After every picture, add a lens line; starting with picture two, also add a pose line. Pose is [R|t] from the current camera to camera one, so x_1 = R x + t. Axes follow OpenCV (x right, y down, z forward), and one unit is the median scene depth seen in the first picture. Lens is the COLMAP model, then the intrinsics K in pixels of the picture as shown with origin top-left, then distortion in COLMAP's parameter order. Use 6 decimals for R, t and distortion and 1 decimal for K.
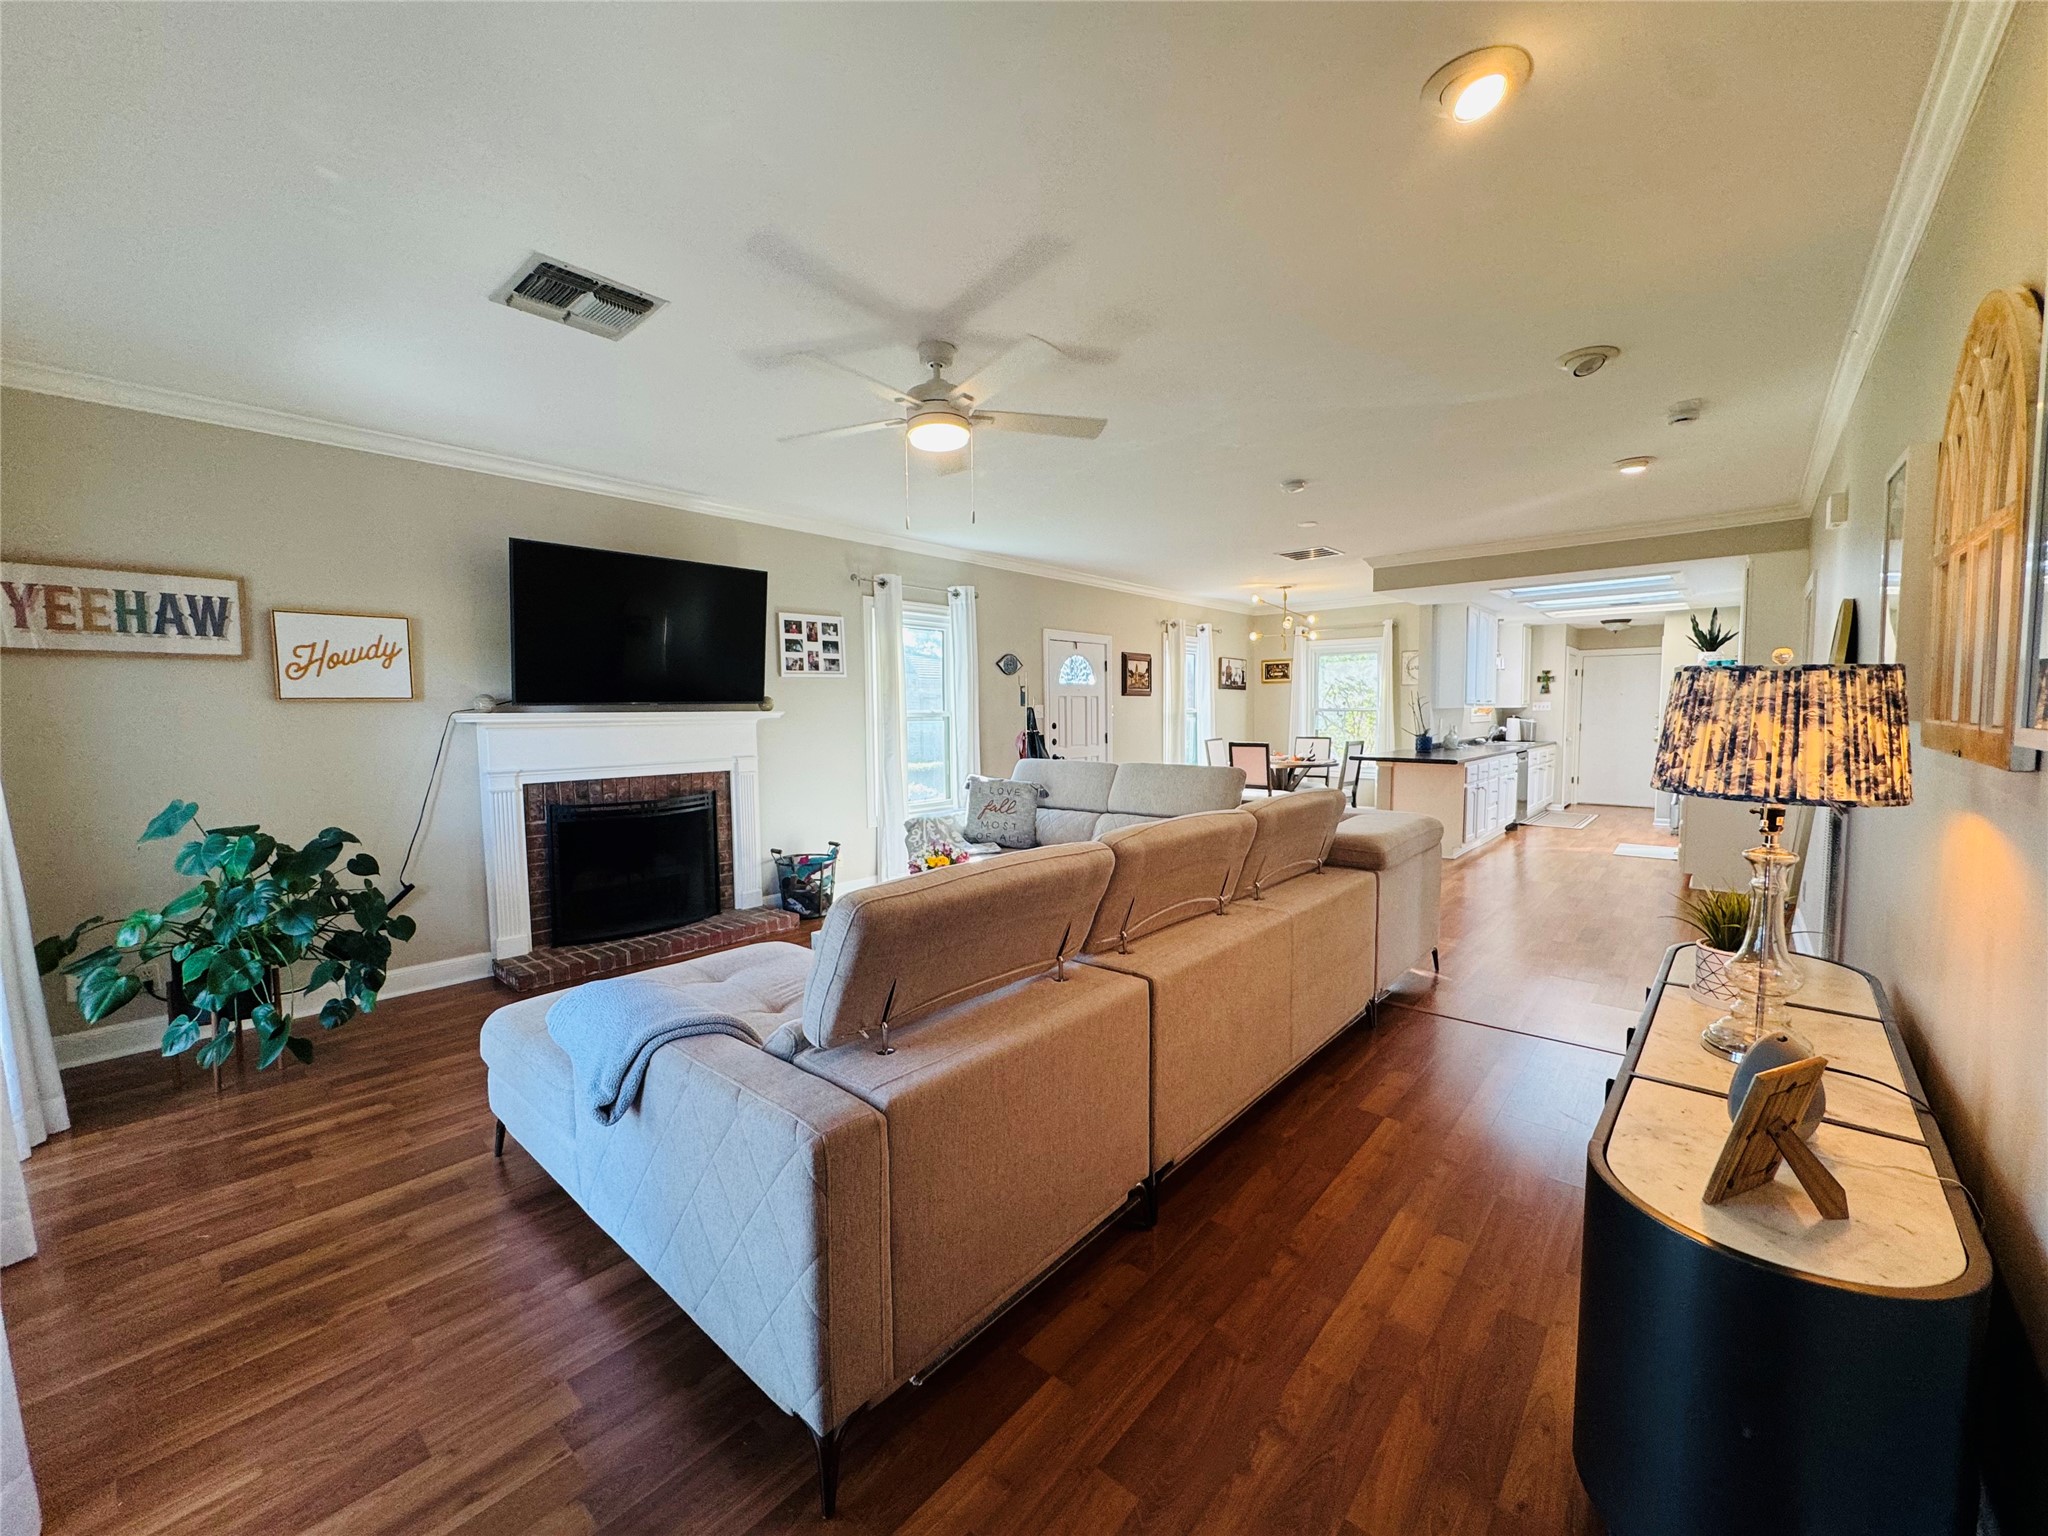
lens RADIAL K [[820.7, 0, 1021.9], [0, 820.7, 767.5], [0, 0, 1]] dist [-0.009632, 0.002303]
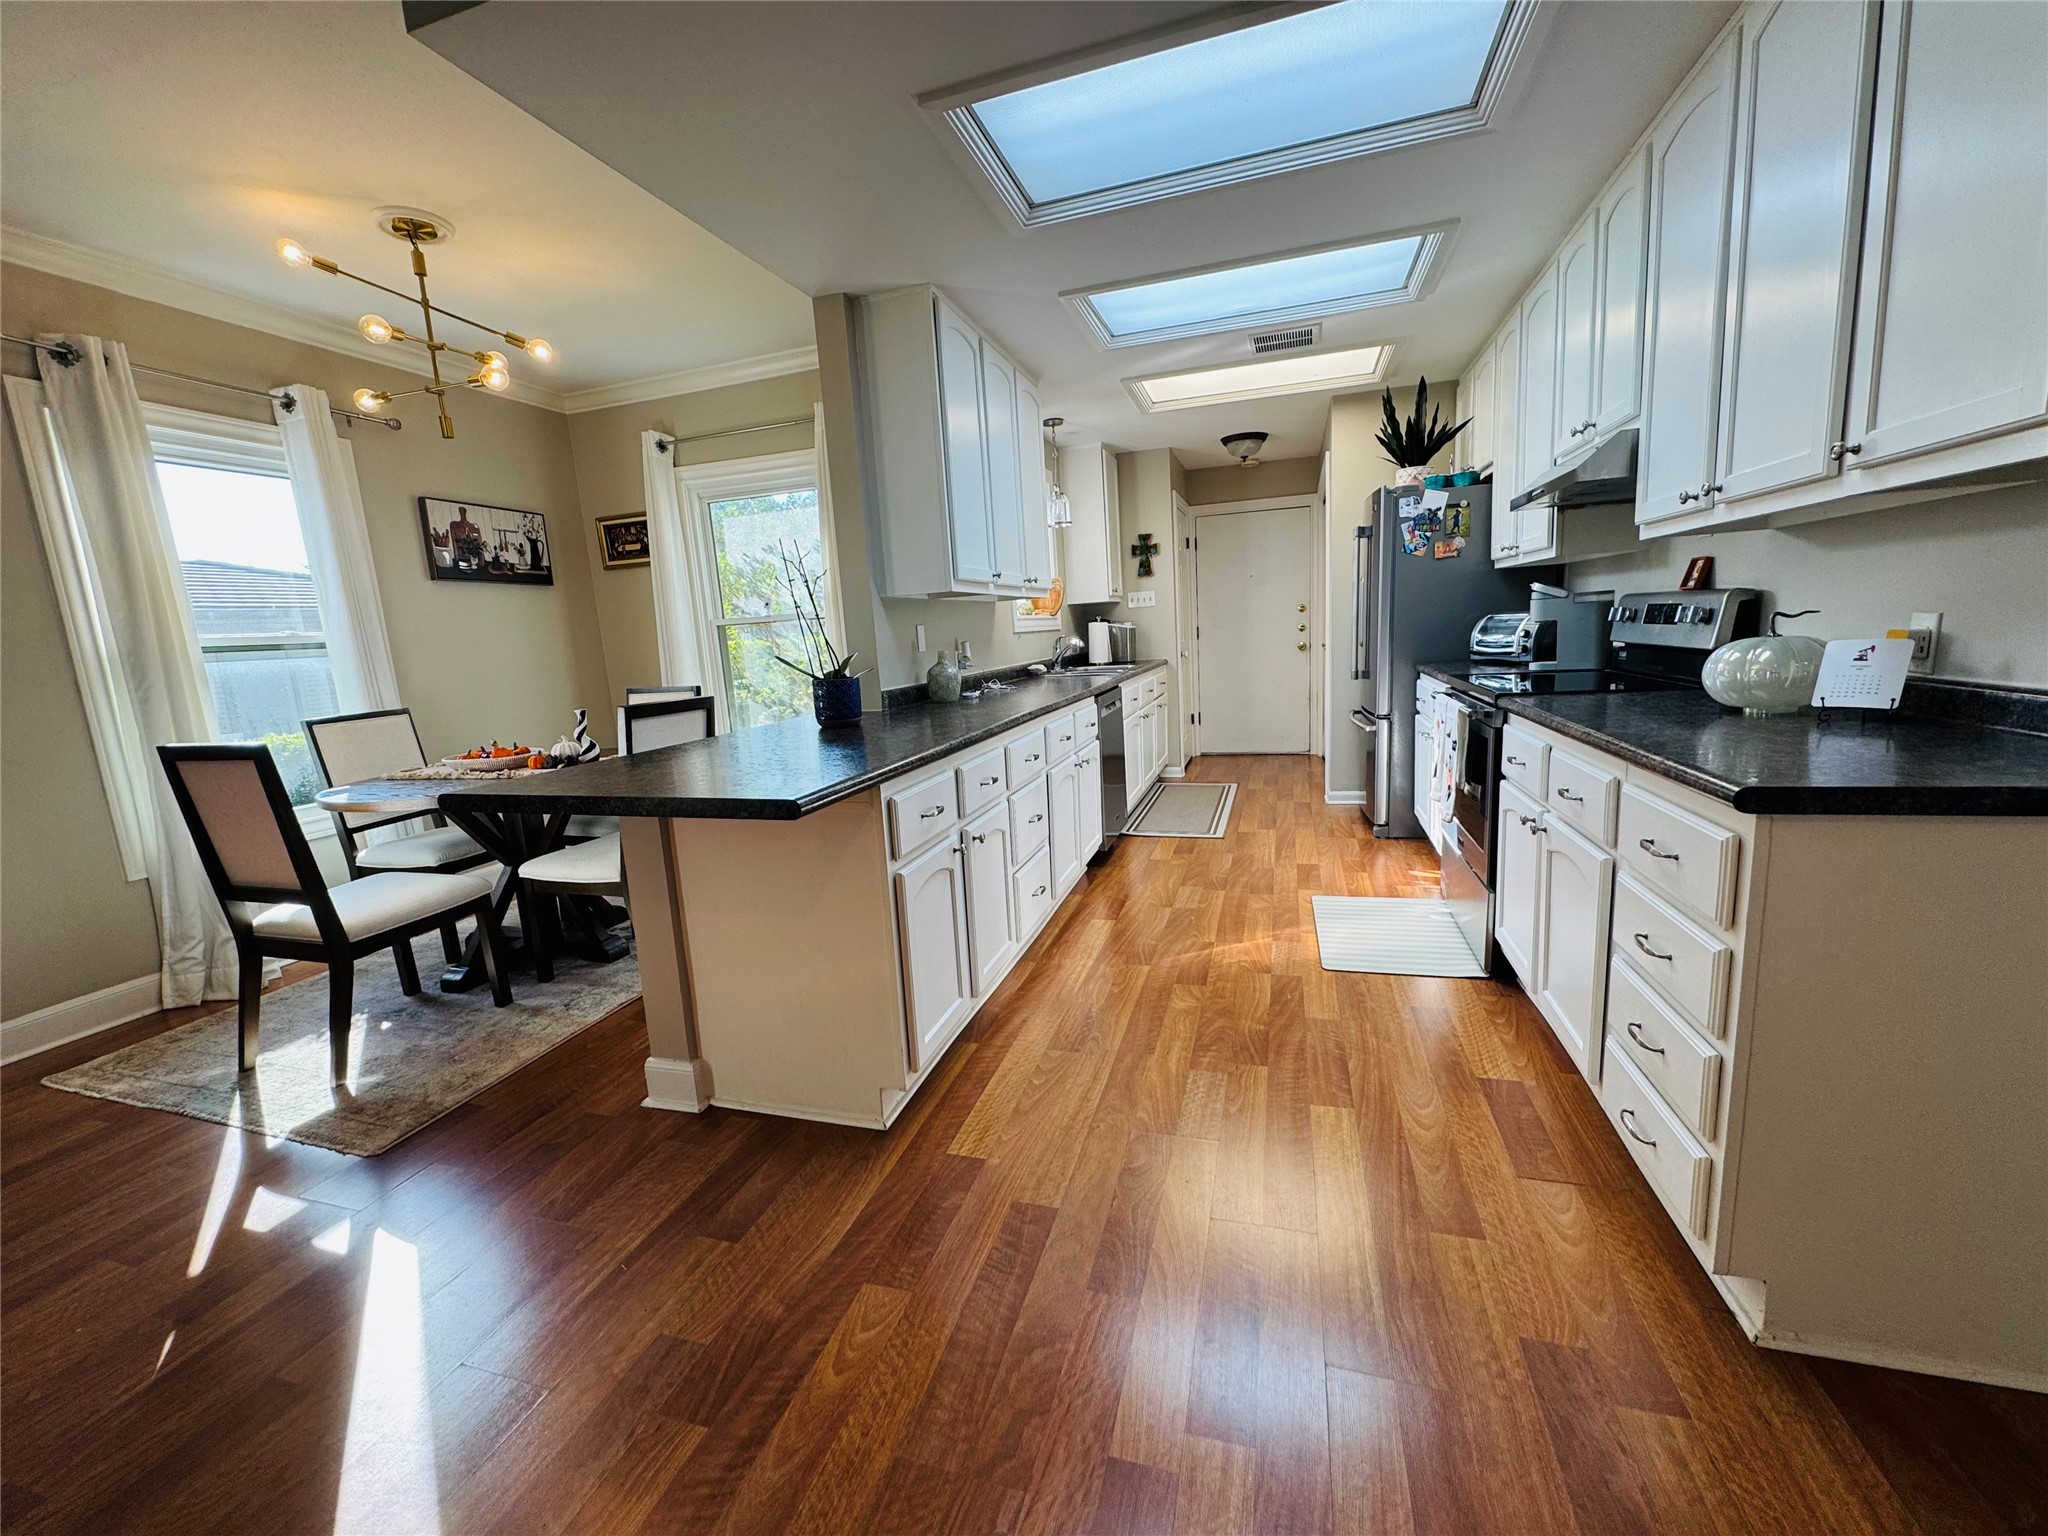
lens RADIAL K [[820.7, 0, 1021.9], [0, 820.7, 767.5], [0, 0, 1]] dist [-0.009632, 0.002303]
pose [[0.913862, -0.112297, 0.390187, 0.643763], [0.079961, 0.991948, 0.098209, -0.042213], [-0.398074, -0.058550, 0.915483, 1.002148]]
